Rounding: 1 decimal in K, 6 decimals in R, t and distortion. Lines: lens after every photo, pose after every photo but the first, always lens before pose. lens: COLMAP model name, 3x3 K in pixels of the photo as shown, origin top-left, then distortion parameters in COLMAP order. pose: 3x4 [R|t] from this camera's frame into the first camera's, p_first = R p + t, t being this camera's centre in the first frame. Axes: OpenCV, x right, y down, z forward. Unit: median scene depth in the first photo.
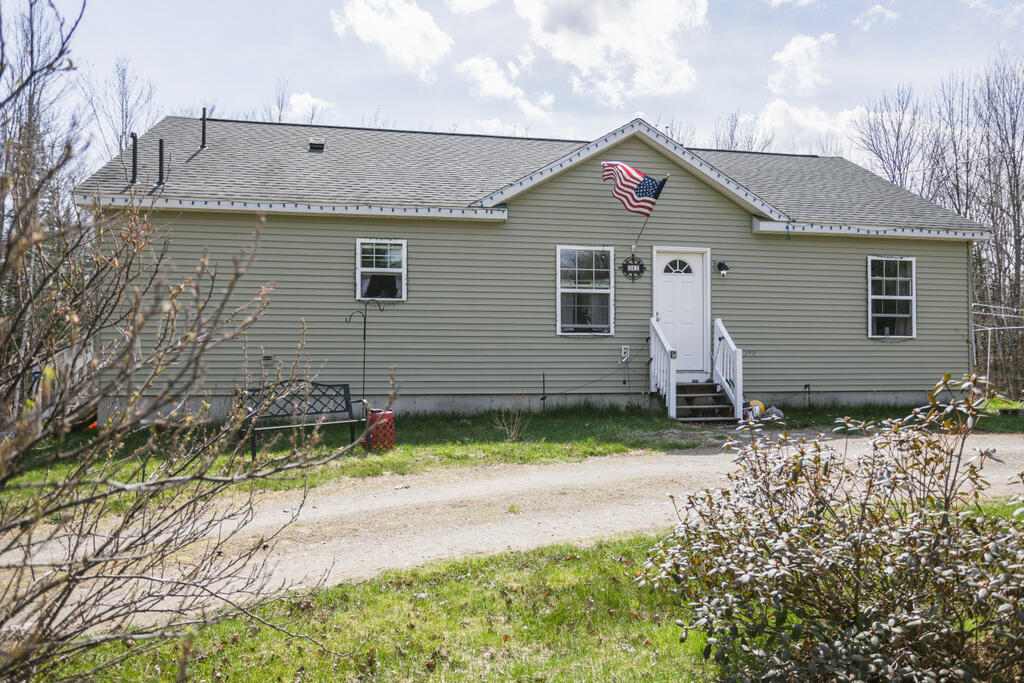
lens RADIAL K [[715.9, 0, 541.4], [0, 715.9, 359.3], [0, 0, 1]] dist [-0.009954, 0.000286]
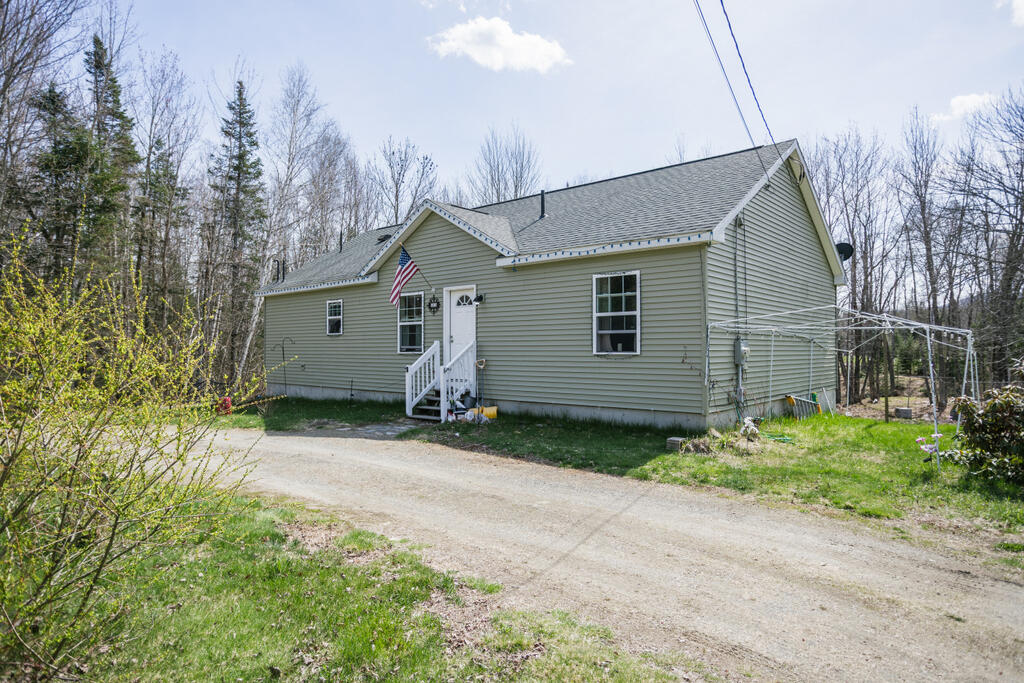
lens RADIAL K [[614.1, 0, 514.8], [0, 614.1, 334.7], [0, 0, 1]] dist [-0.022035, 0.017632]
pose [[0.607108, -0.016834, -0.794441, 1.148353], [0.019704, 0.999787, -0.006127, -0.058335], [0.794375, -0.011934, 0.607310, 0.392255]]
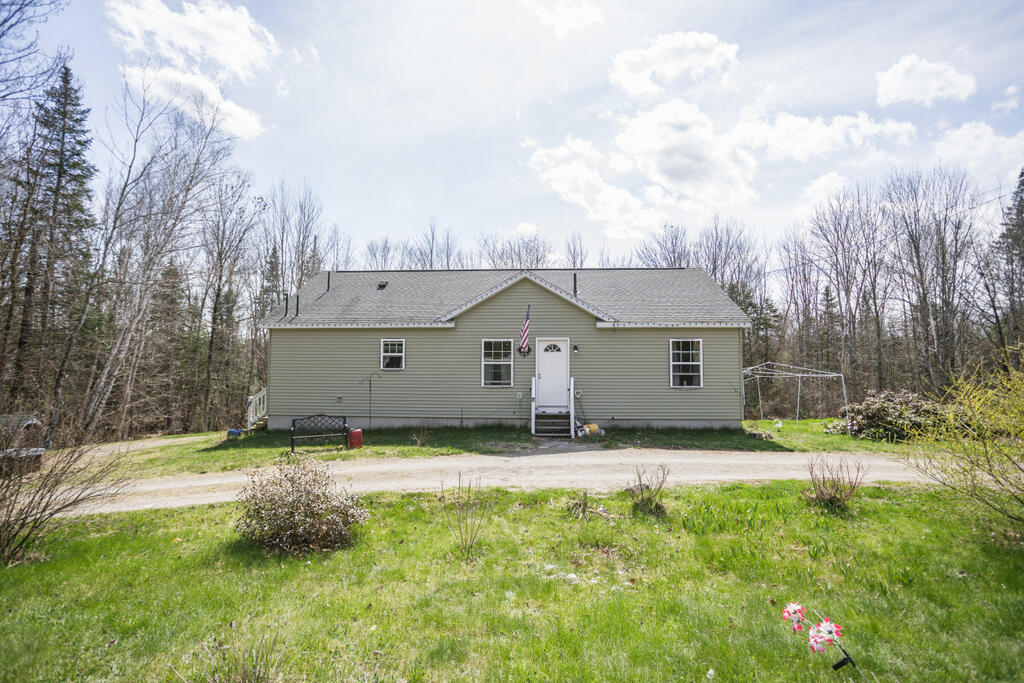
lens RADIAL K [[494.4, 0, 521.3], [0, 494.4, 348.4], [0, 0, 1]] dist [-0.034493, 0.018297]
pose [[0.971297, -0.010414, -0.237643, 0.413785], [-0.001565, 0.998740, -0.050163, -0.066424], [0.237866, 0.049095, 0.970056, -0.228273]]
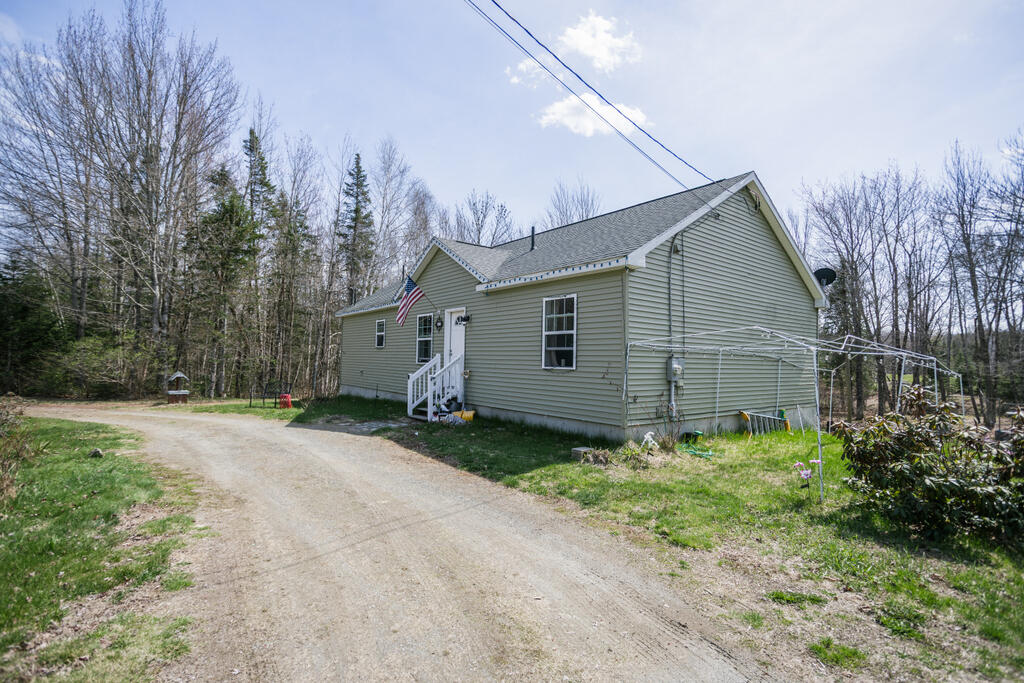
lens RADIAL K [[494.4, 0, 512.3], [0, 494.4, 338.2], [0, 0, 1]] dist [-0.034493, 0.018297]
pose [[0.439878, -0.027531, -0.897635, 1.217986], [0.000697, 0.999540, -0.030315, -0.057840], [0.898057, 0.012710, 0.439695, 0.633217]]
